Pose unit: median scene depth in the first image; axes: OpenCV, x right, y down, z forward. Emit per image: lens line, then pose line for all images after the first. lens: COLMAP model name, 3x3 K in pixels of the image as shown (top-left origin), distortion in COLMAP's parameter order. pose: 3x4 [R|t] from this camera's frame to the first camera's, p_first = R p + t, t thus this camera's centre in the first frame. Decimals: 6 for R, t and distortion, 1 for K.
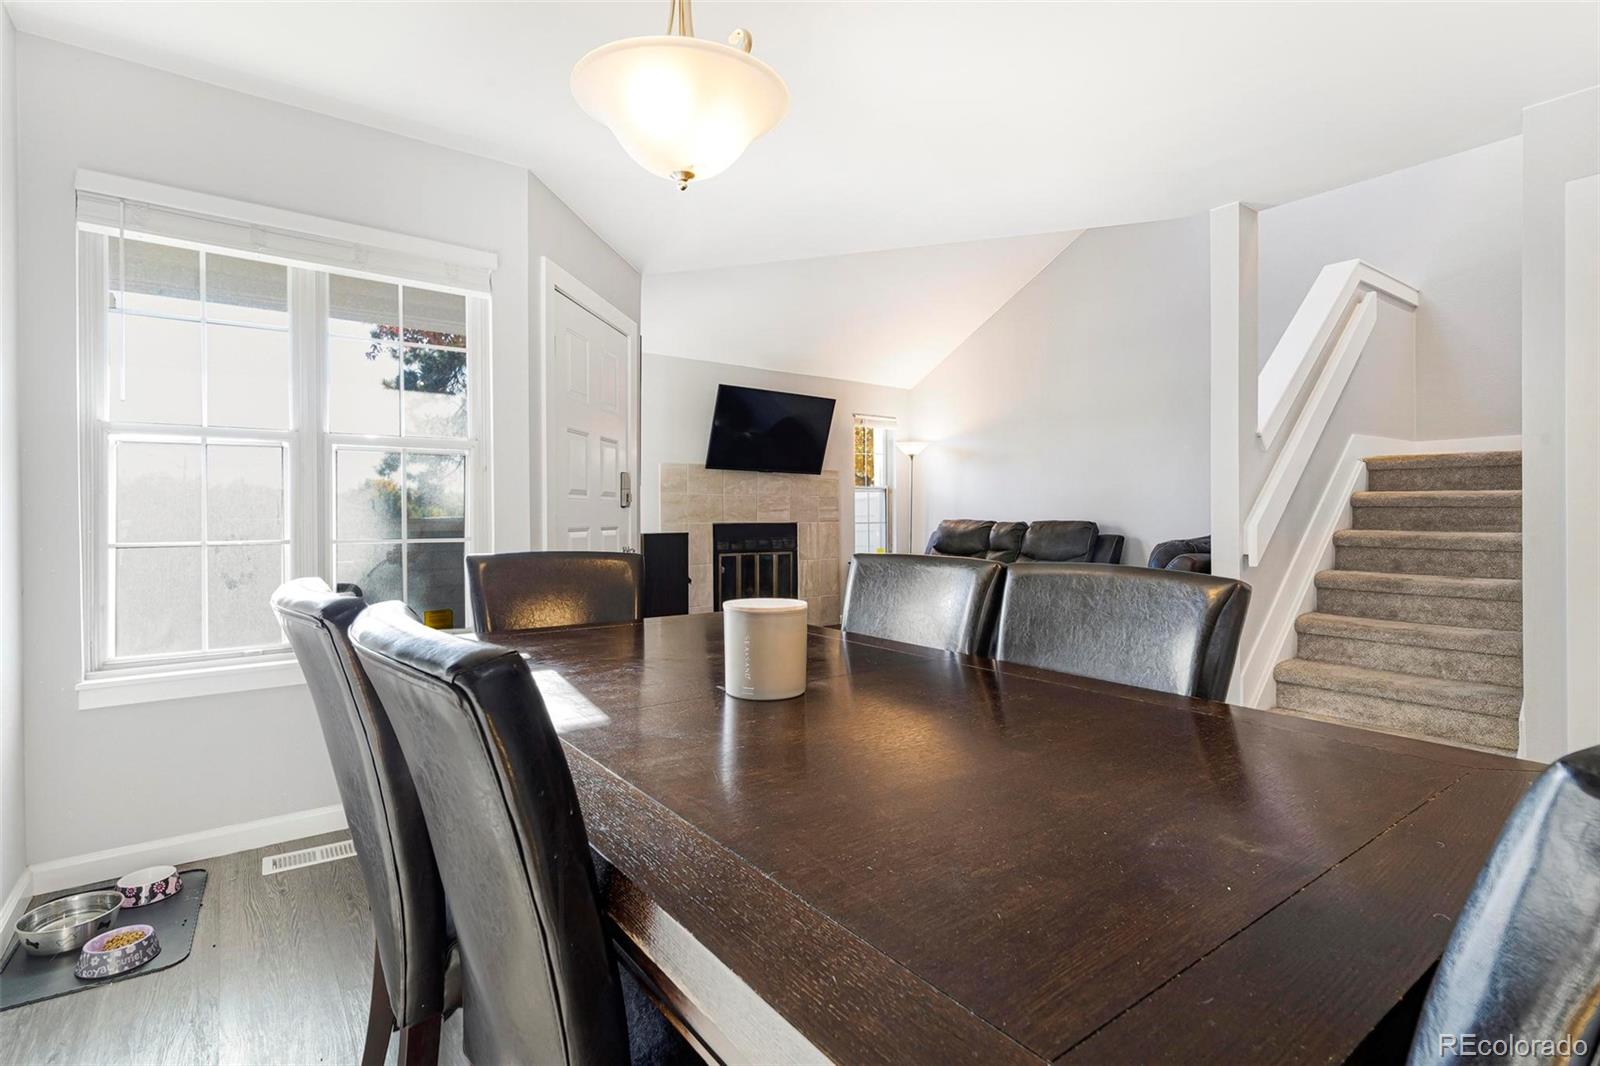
lens RADIAL K [[764.7, 0, 800.0], [0, 764.7, 533.0], [0, 0, 1]] dist [0.000200, 0.000071]
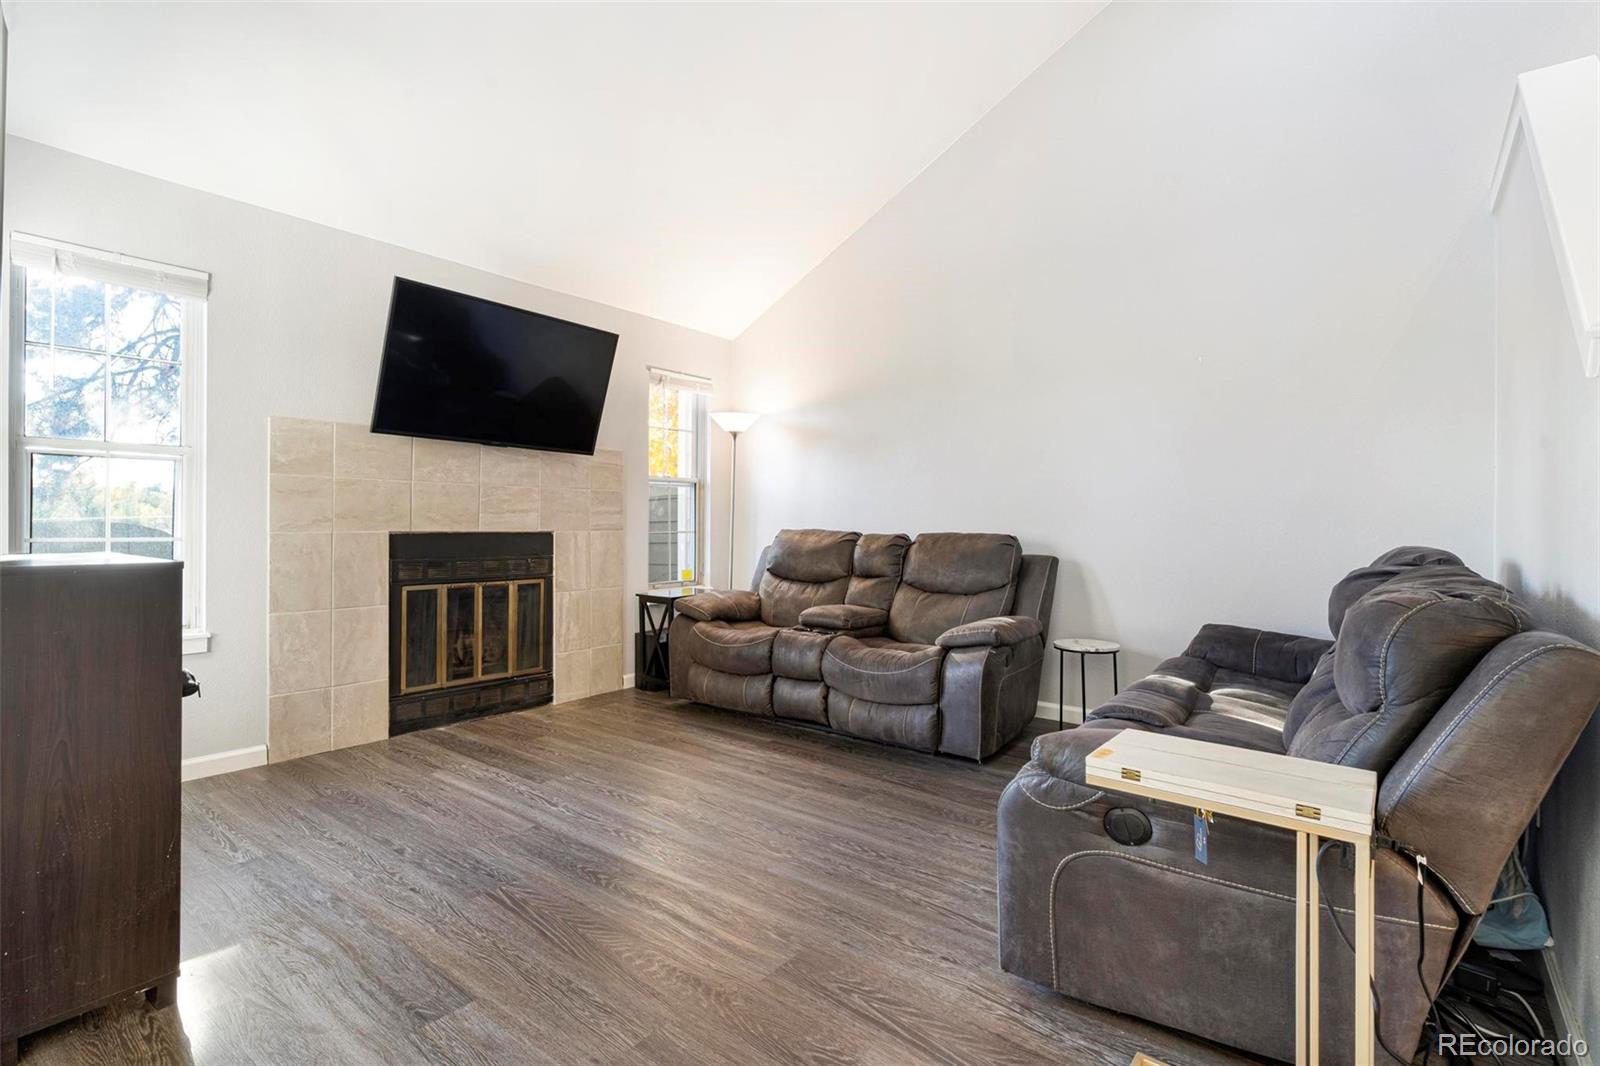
lens RADIAL K [[764.7, 0, 800.0], [0, 764.7, 533.0], [0, 0, 1]] dist [0.000200, 0.000071]
pose [[0.965985, 0.008646, 0.258453, 0.030494], [-0.006659, 0.999941, -0.008559, -0.008884], [-0.258511, 0.006547, 0.965986, 0.365611]]
